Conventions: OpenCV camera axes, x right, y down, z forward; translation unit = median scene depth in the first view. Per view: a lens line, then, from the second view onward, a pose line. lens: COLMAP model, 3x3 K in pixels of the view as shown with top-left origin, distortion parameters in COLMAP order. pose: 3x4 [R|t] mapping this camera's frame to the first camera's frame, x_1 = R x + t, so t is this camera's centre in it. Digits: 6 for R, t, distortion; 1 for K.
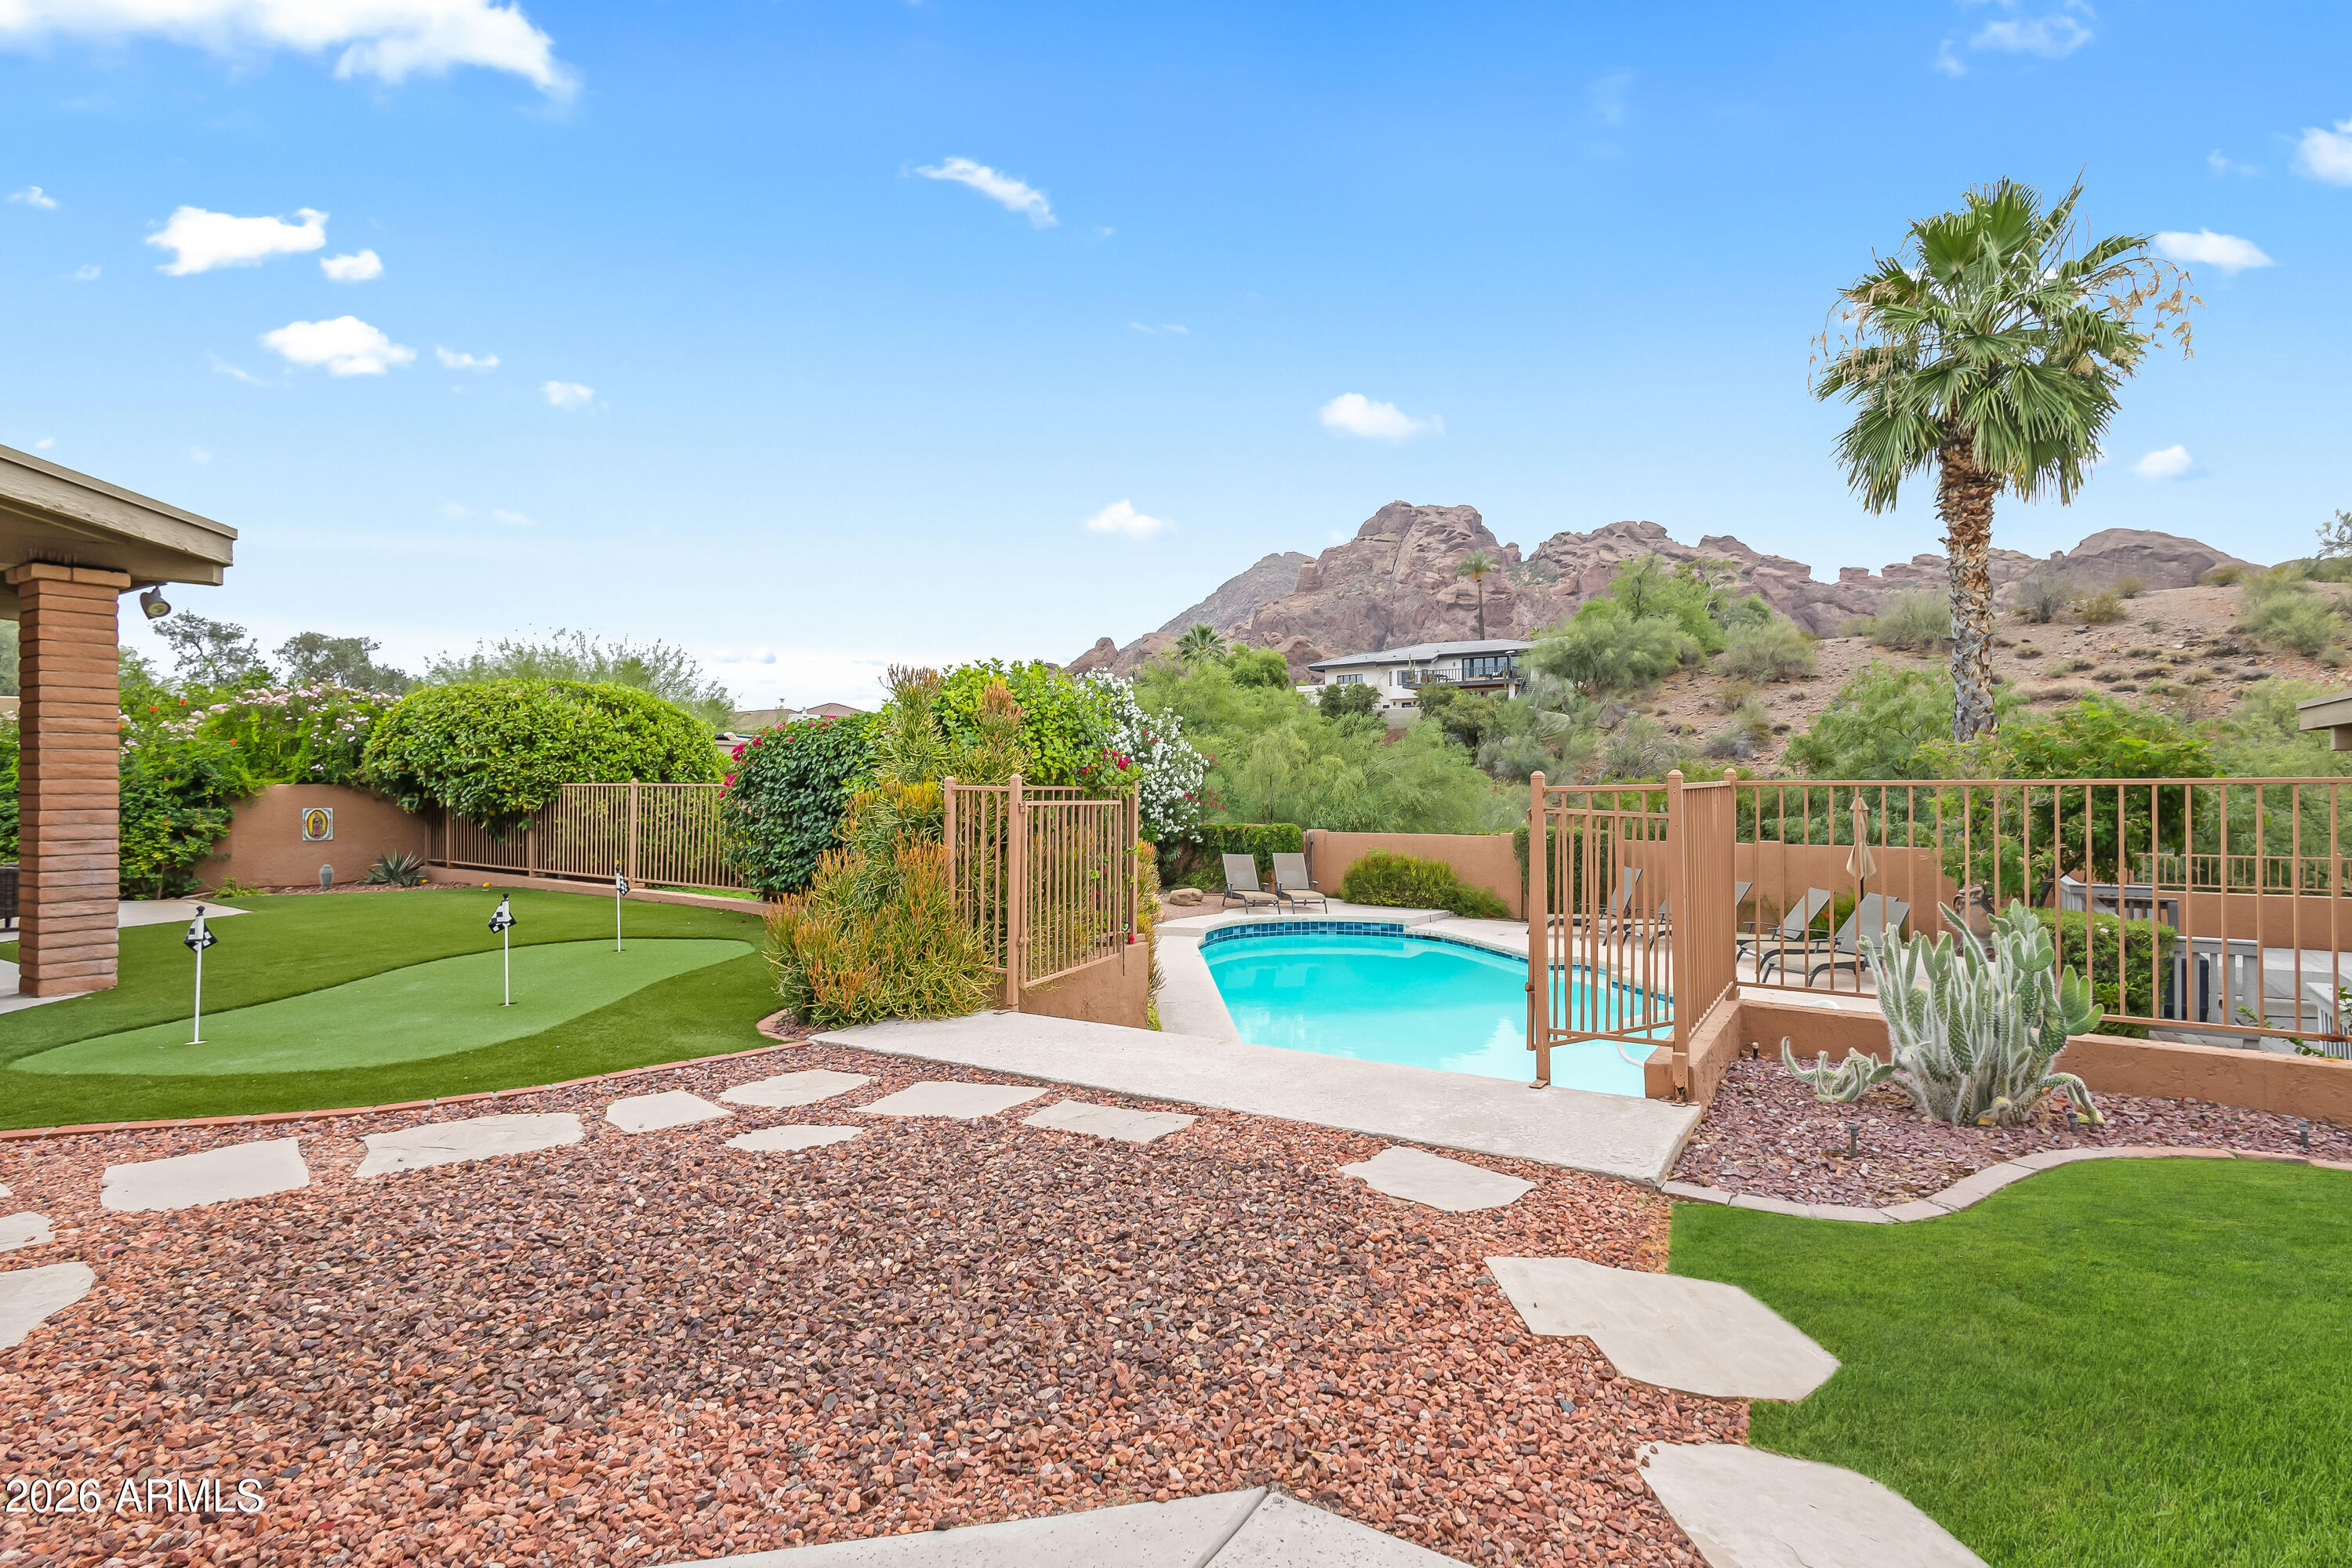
lens RADIAL K [[1127.4, 0, 1182.3], [0, 1127.4, 792.8], [0, 0, 1]] dist [0.005969, -0.002488]
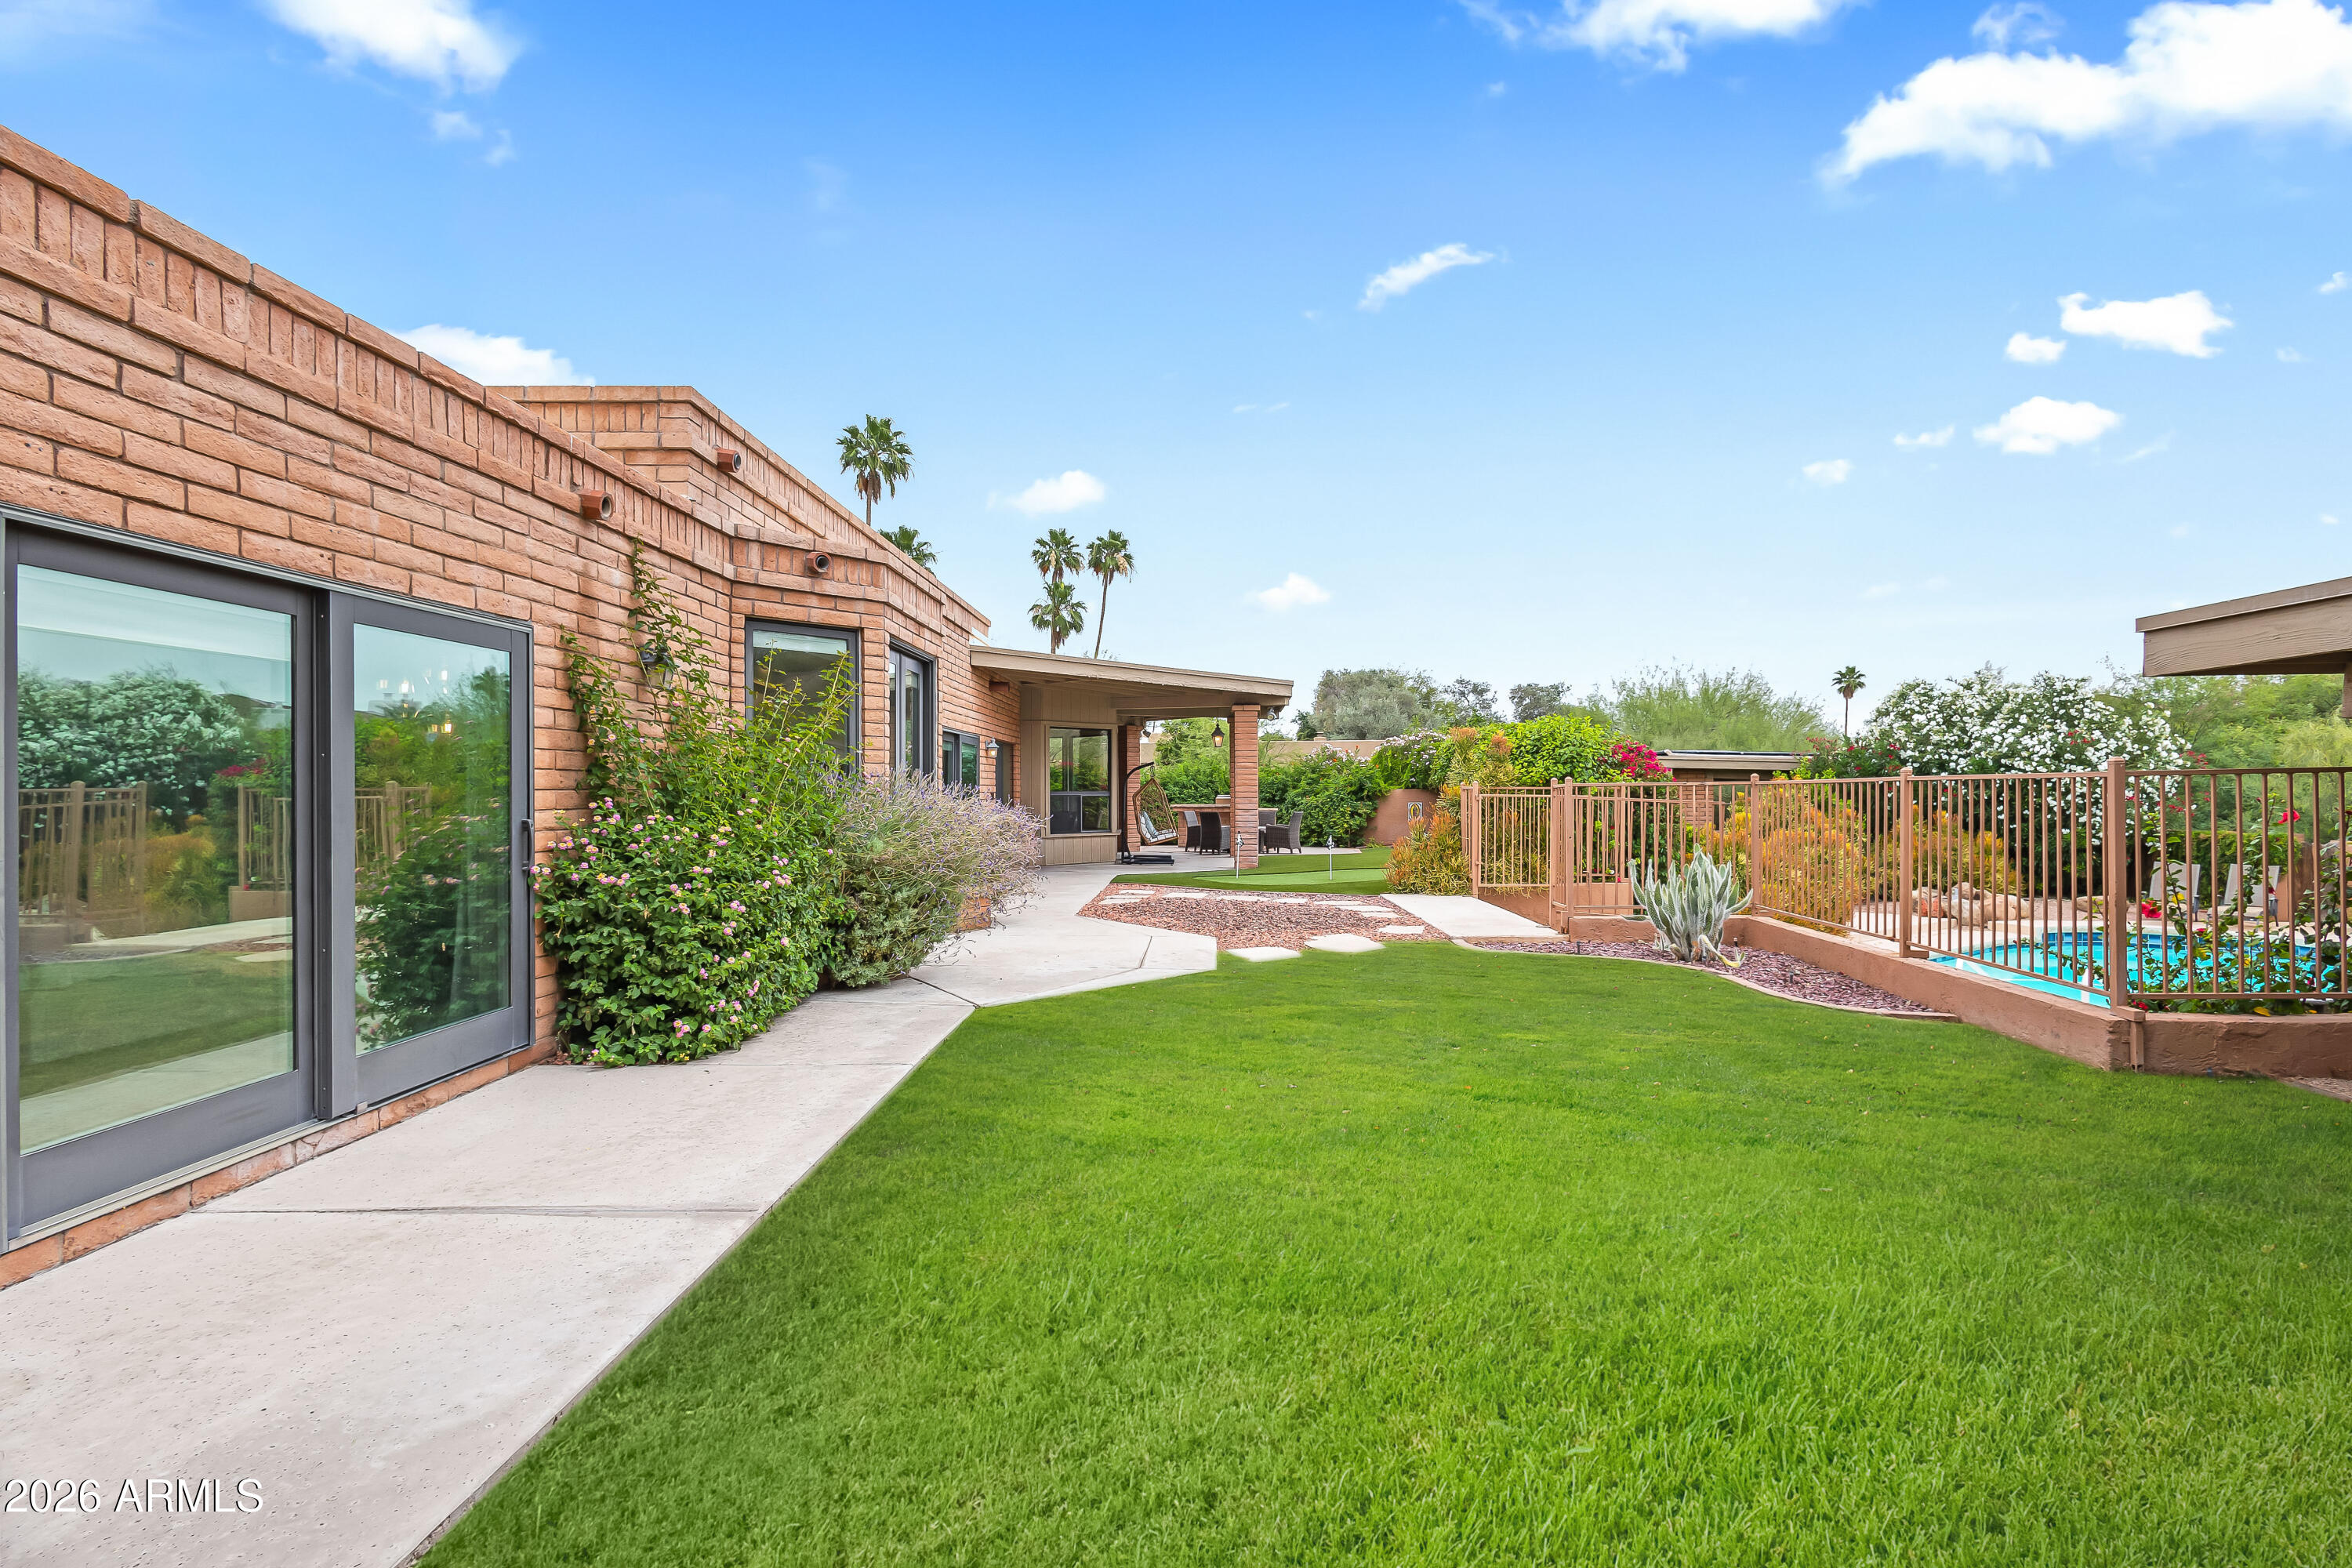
lens RADIAL K [[1127.4, 0, 1183.8], [0, 1127.4, 795.1], [0, 0, 1]] dist [0.005969, -0.002488]
pose [[0.504120, 0.000315, -0.863633, 0.405316], [-0.003818, 0.999991, -0.001864, 0.004448], [0.863625, 0.004237, 0.504117, -0.146032]]
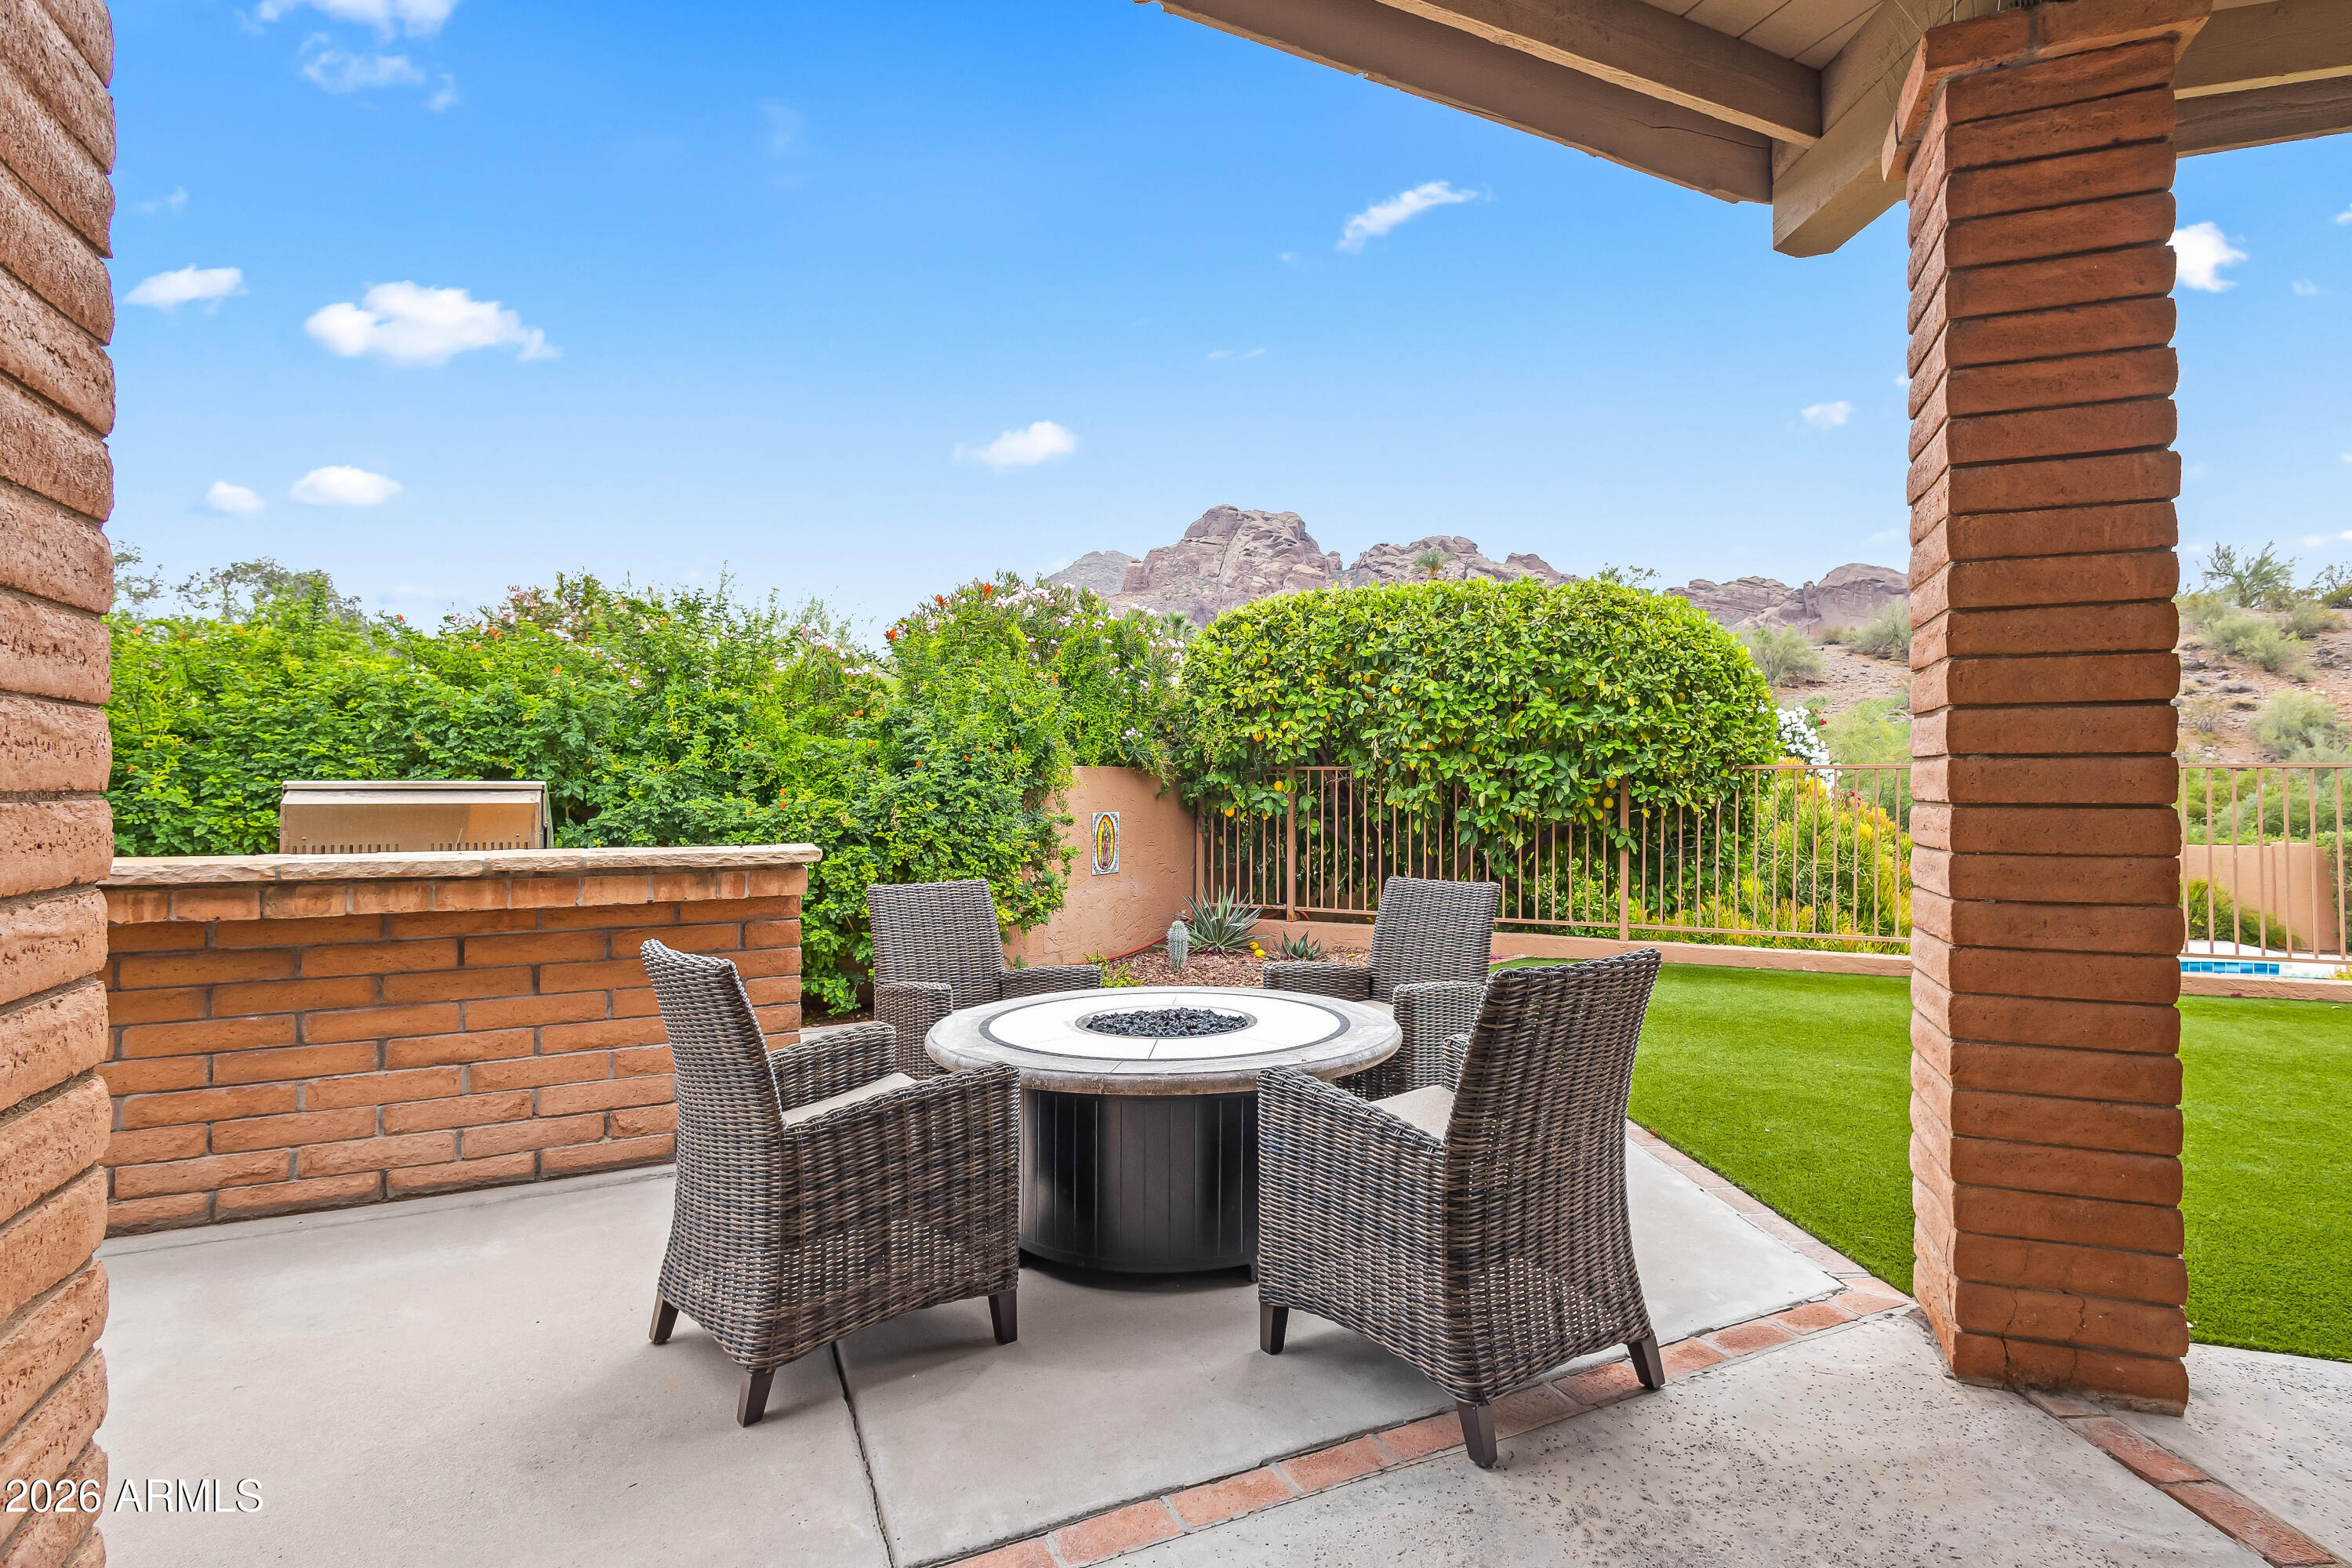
lens RADIAL K [[1127.4, 0, 1165.1], [0, 1127.4, 791.5], [0, 0, 1]] dist [0.005969, -0.002488]
pose [[0.983320, 0.006528, 0.181769, -0.592782], [-0.005997, 0.999976, -0.003474, 0.008189], [-0.181788, 0.002326, 0.983335, 0.320661]]
